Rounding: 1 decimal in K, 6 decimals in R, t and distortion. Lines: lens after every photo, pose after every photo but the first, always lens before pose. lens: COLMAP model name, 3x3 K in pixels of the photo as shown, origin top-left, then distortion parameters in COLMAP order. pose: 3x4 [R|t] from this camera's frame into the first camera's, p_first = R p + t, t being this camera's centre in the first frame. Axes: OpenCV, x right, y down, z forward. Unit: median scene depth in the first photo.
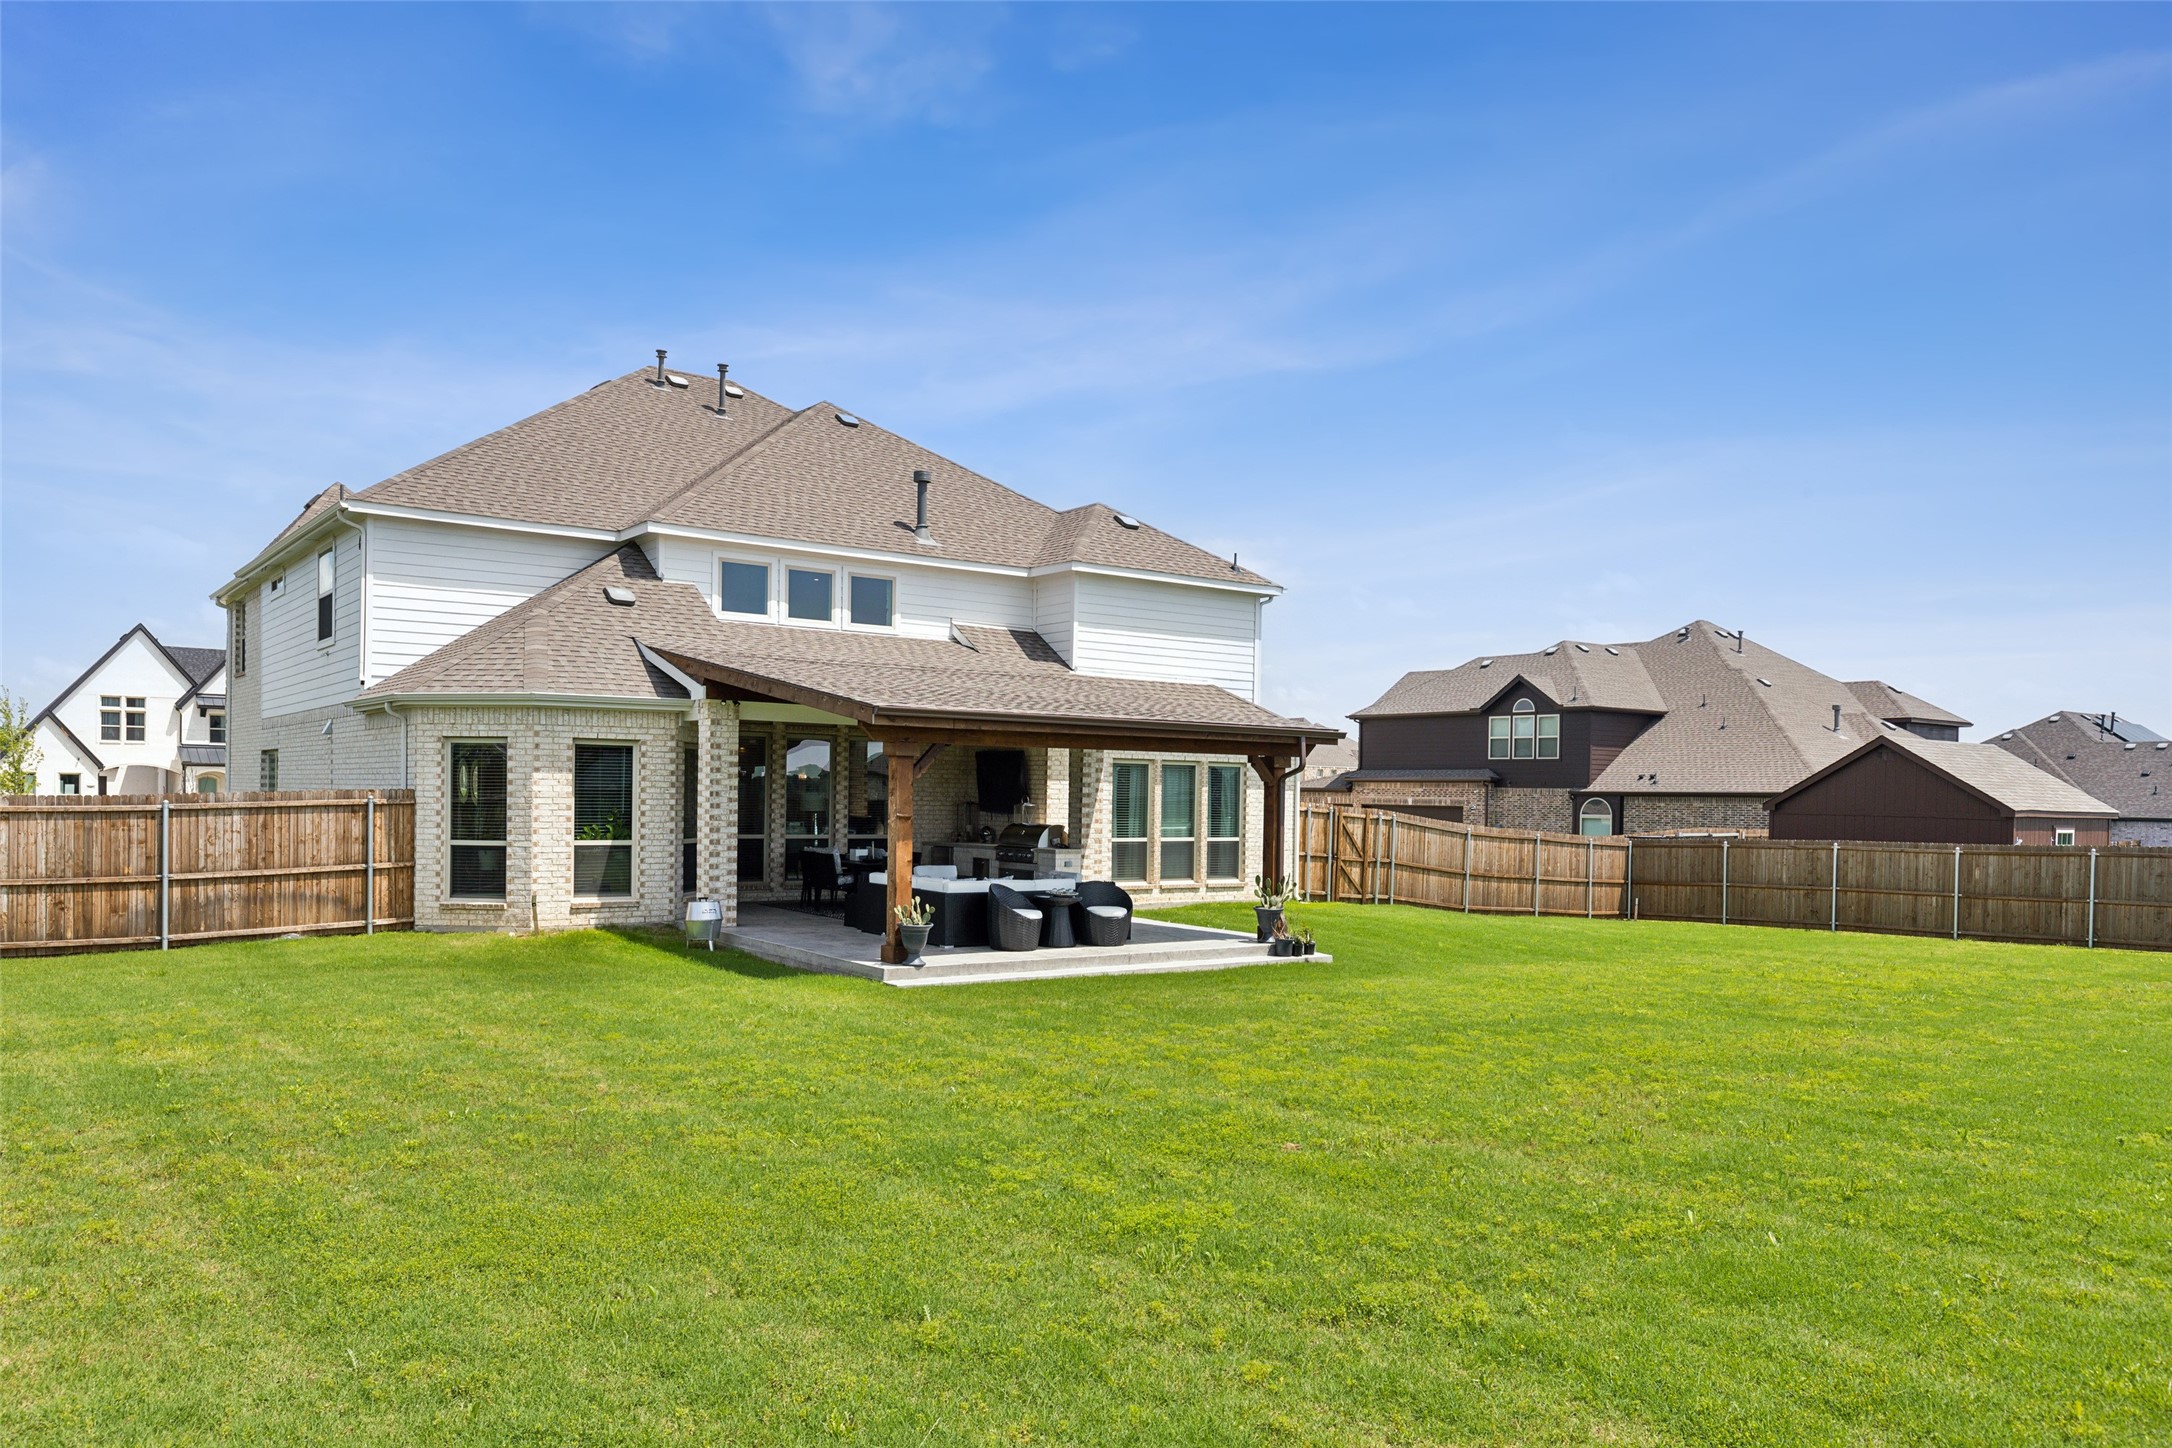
lens RADIAL K [[1500.0, 0, 1086.0], [0, 1500.0, 724.0], [0, 0, 1]] dist [-0.001614, 0.001744]
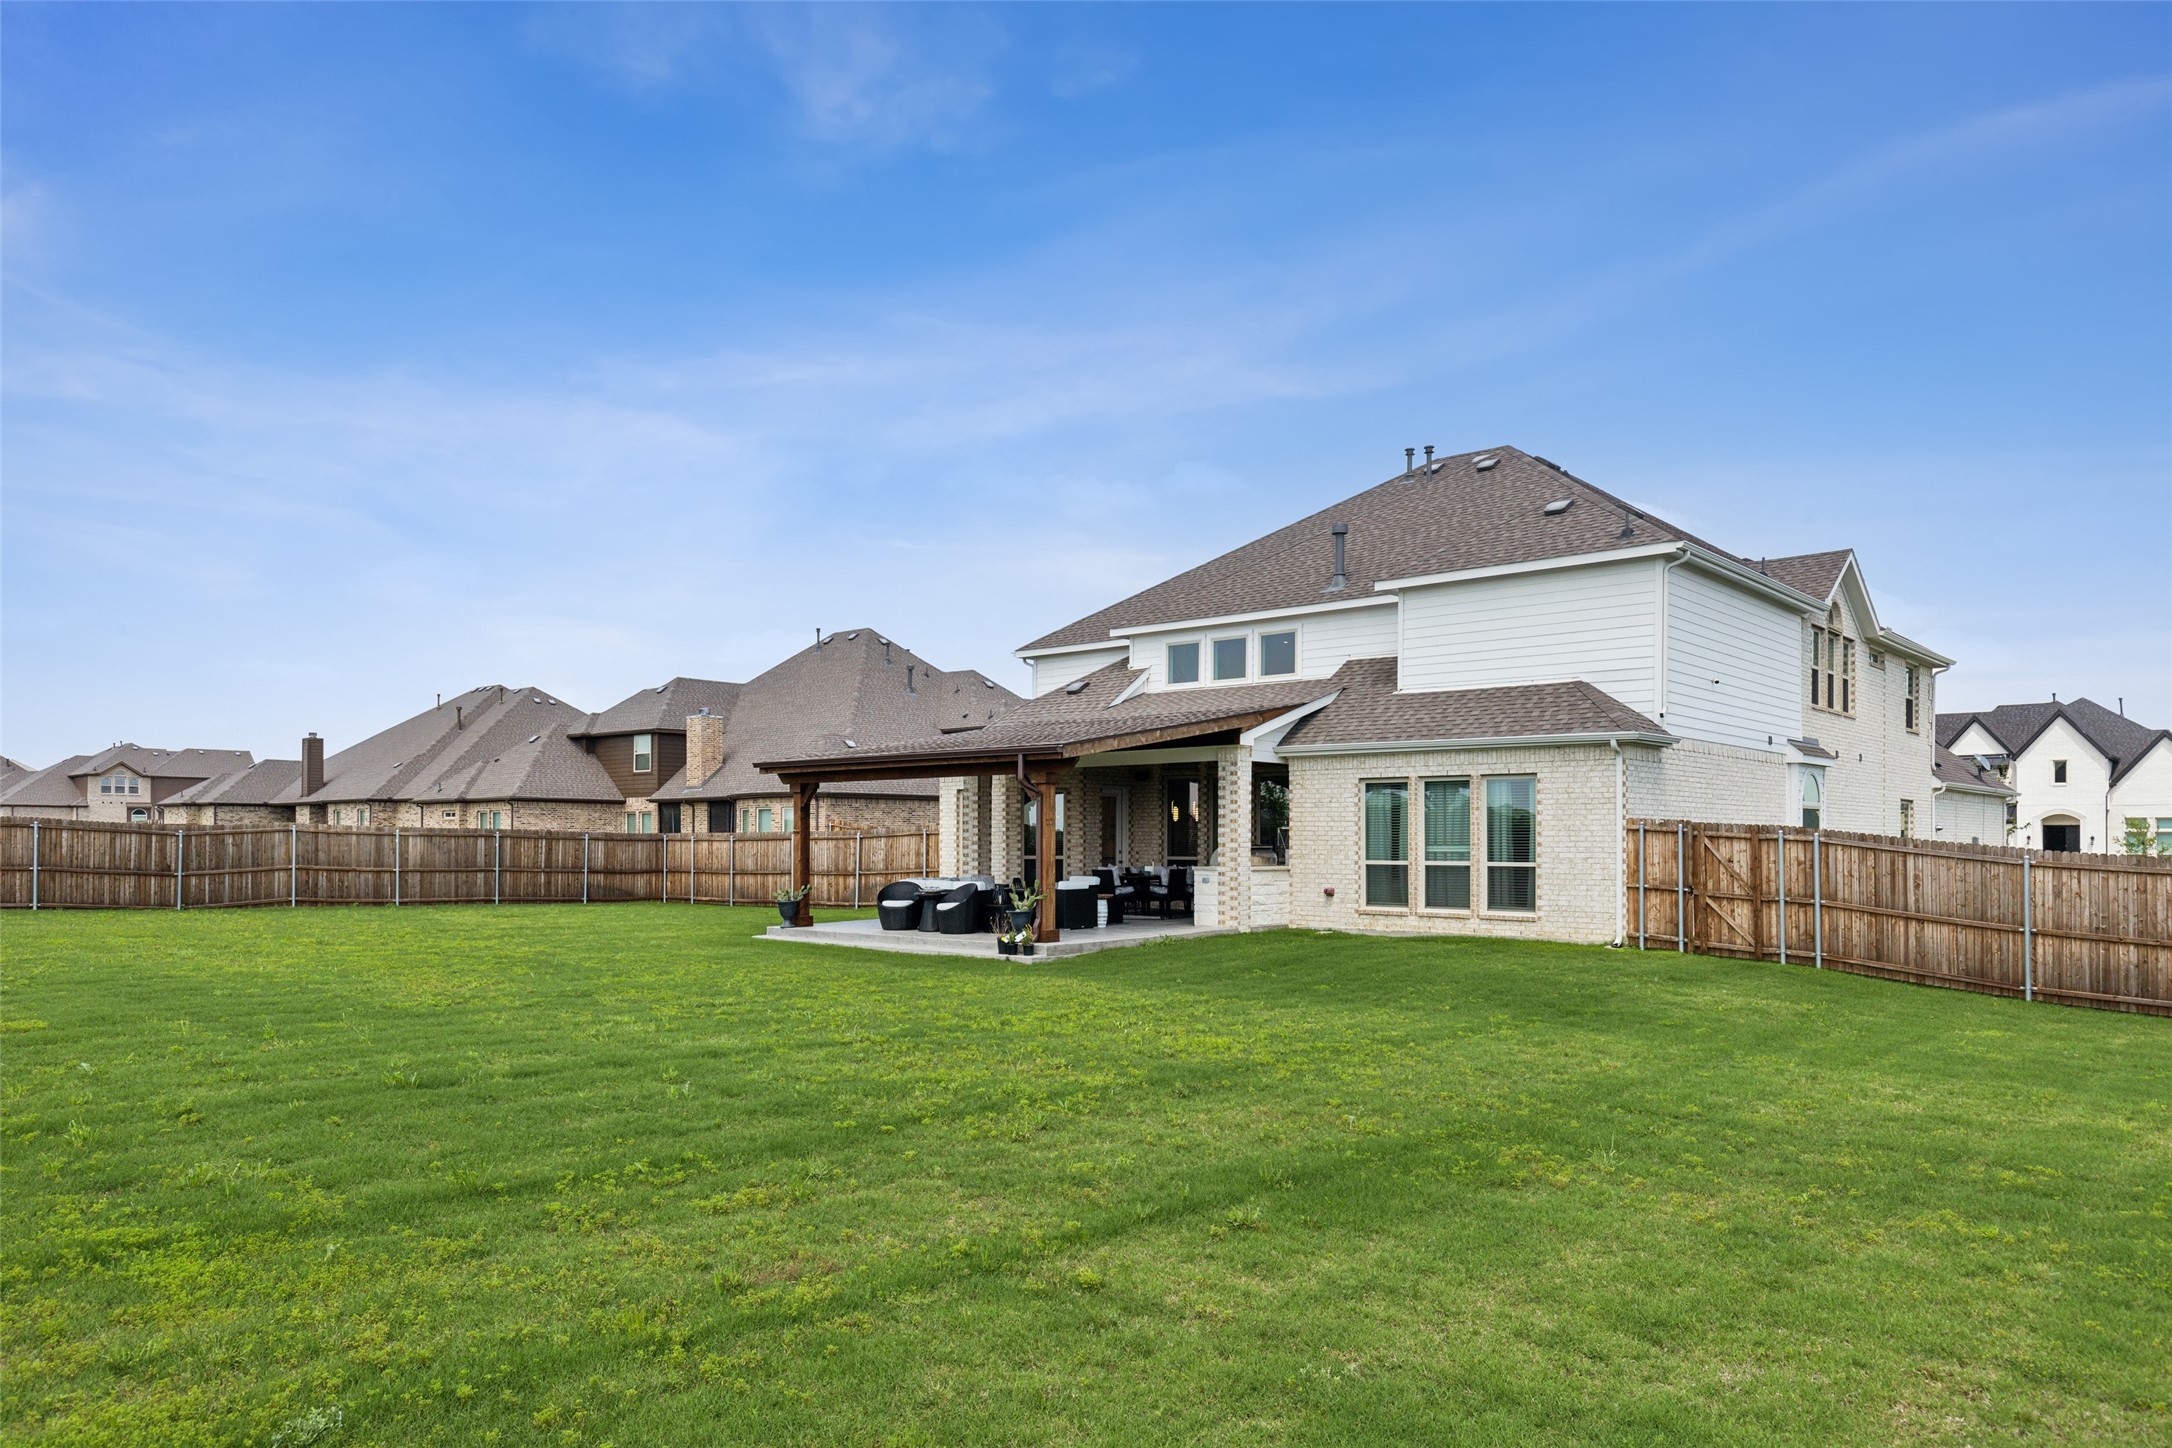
lens RADIAL K [[1415.2, 0, 1086.0], [0, 1415.2, 724.0], [0, 0, 1]] dist [-0.005460, -0.001696]
pose [[0.203125, -0.094984, -0.974535, 0.905461], [0.048073, 0.995051, -0.086963, 0.060749], [0.977972, -0.029184, 0.206686, 0.652538]]
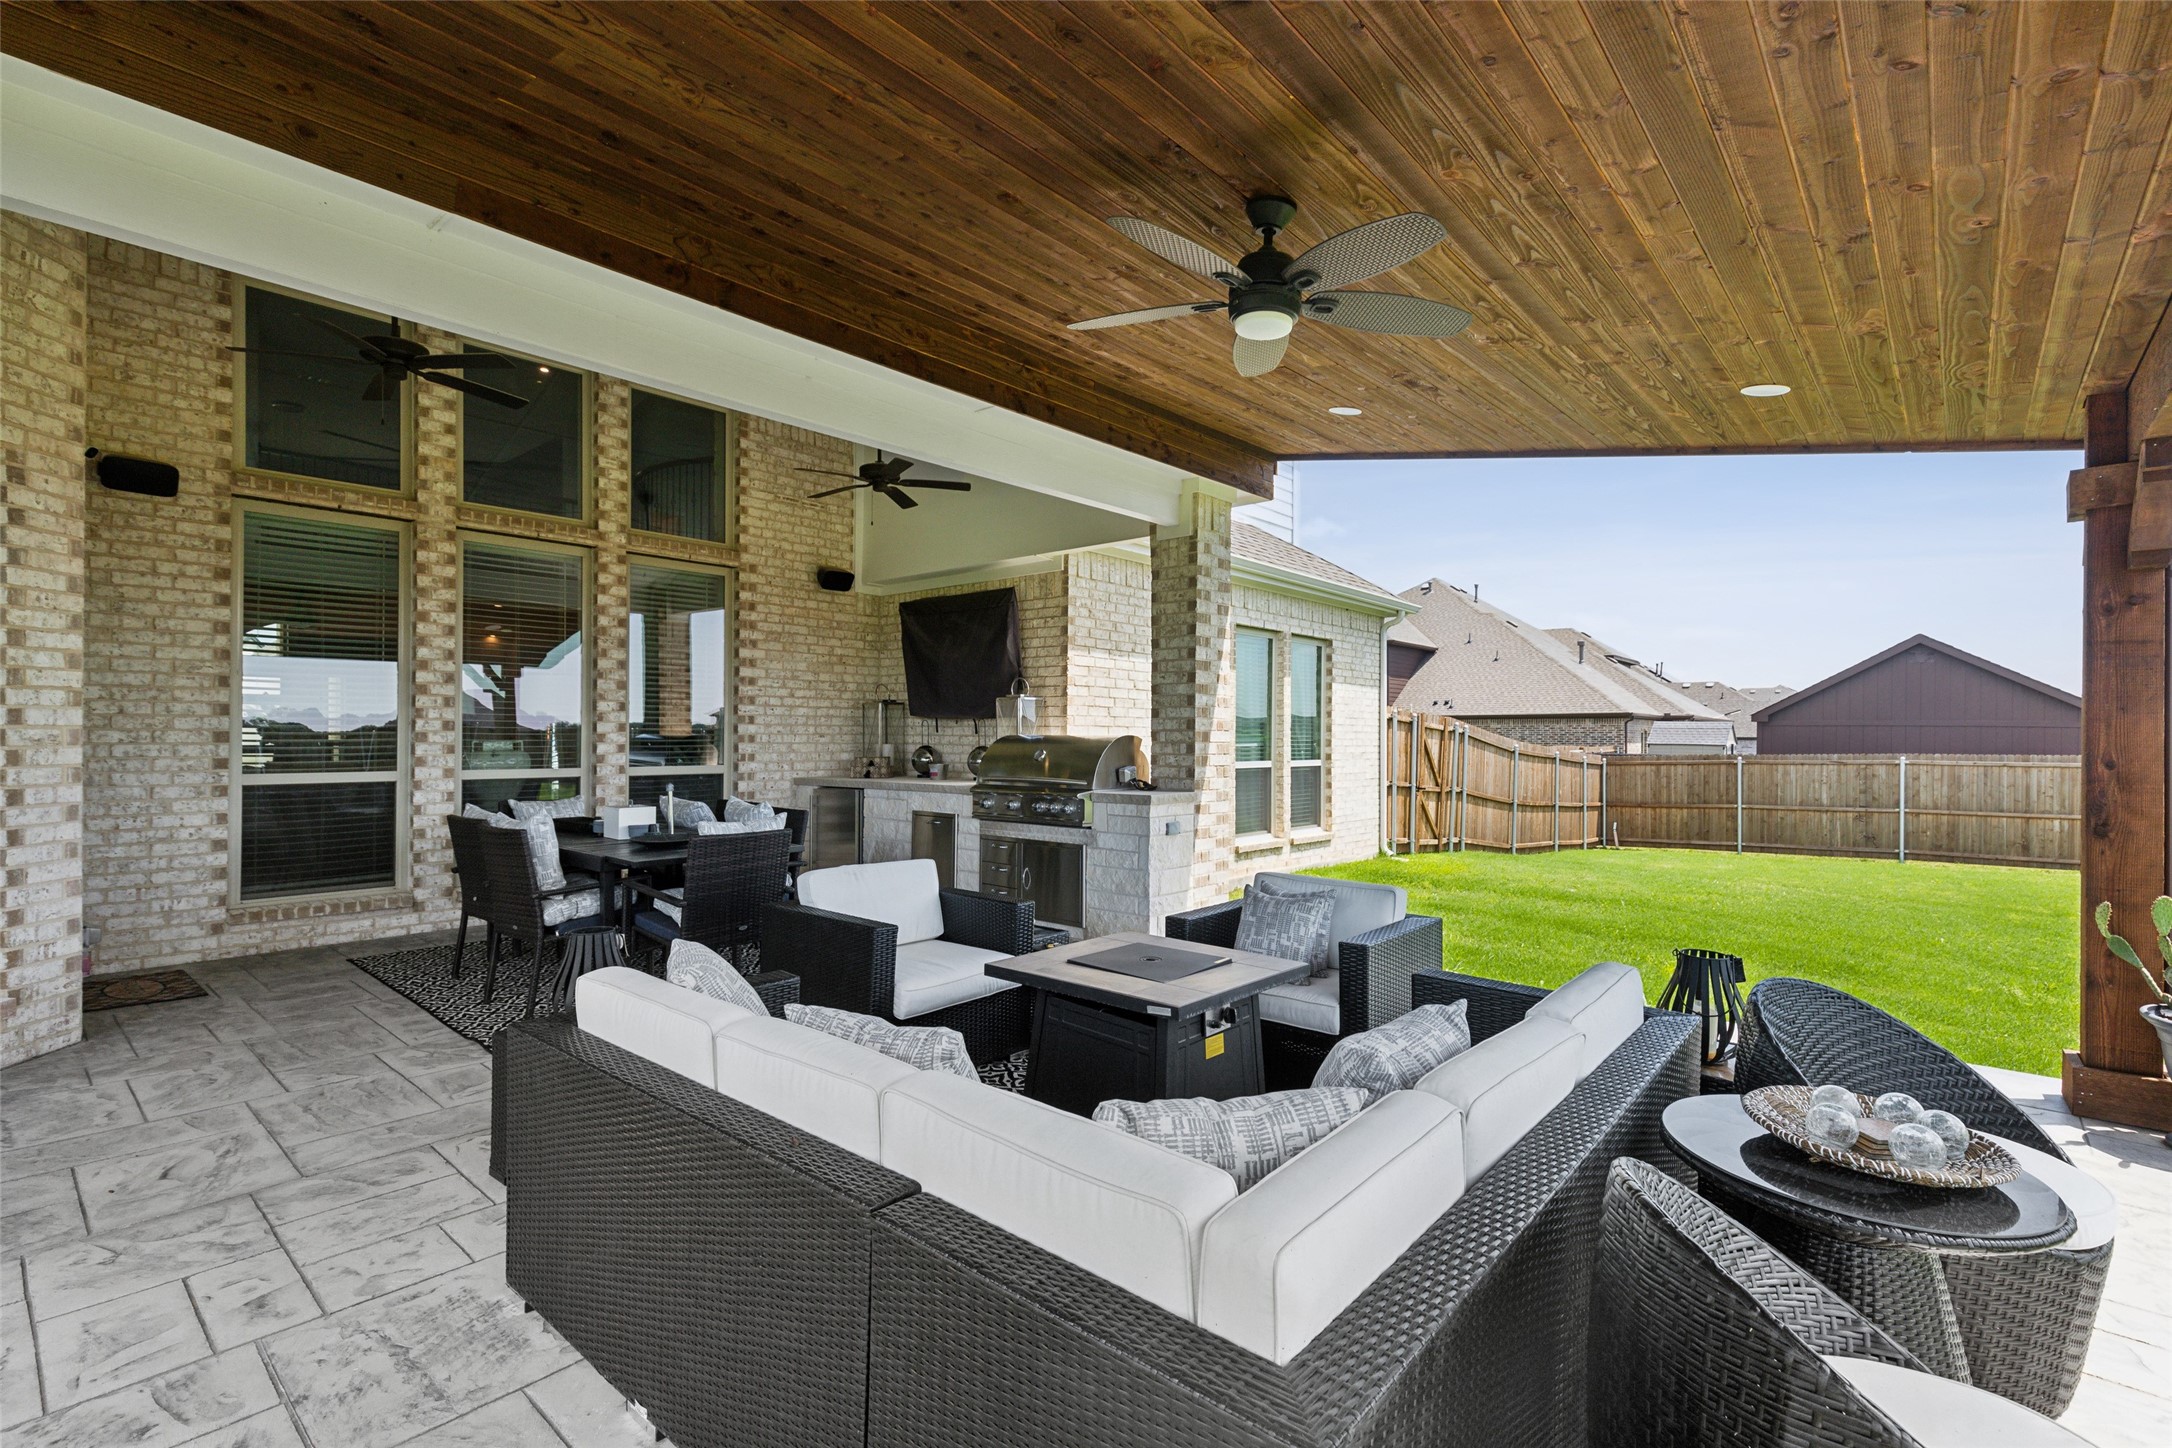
lens RADIAL K [[997.2, 0, 1087.8], [0, 997.2, 734.6], [0, 0, 1]] dist [0.003687, 0.000264]
pose [[0.977251, -0.009859, 0.211857, -0.086135], [-0.000138, 0.998889, 0.047121, 0.050091], [-0.212086, -0.046078, 0.976164, 0.679851]]
